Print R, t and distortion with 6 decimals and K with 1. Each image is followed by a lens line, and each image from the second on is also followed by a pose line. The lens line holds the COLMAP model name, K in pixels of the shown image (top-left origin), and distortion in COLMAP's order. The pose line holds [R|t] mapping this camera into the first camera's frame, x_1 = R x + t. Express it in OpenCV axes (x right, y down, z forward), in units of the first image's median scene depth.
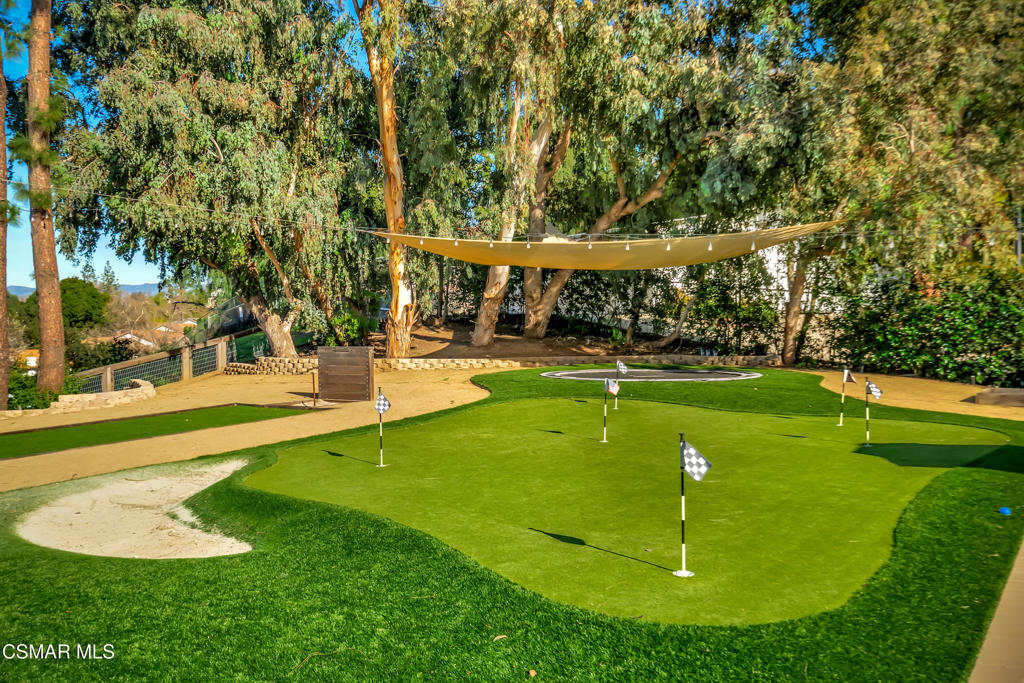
lens RADIAL K [[1017.9, 0, 513.1], [0, 1017.9, 342.2], [0, 0, 1]] dist [0.027805, 0.000000]
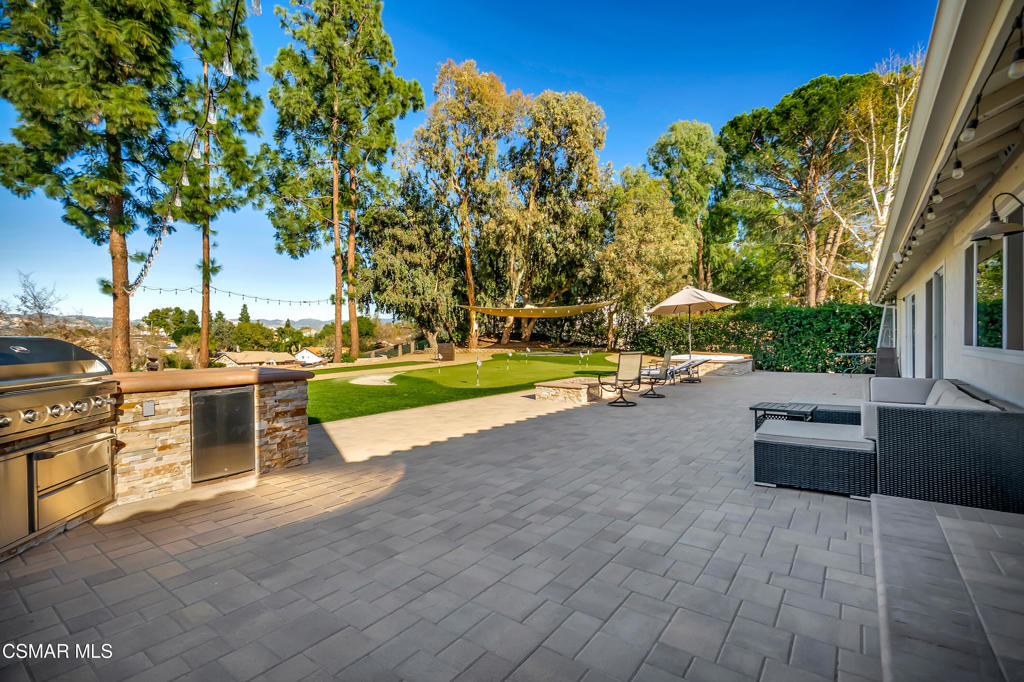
lens RADIAL K [[468.2, 0, 510.5], [0, 468.2, 339.4], [0, 0, 1]] dist [0.000811, 0.000216]
pose [[0.995213, 0.000332, -0.097727, 0.119484], [-0.001414, 0.999939, -0.010999, 0.004512], [0.097717, 0.011085, 0.995152, -0.279849]]
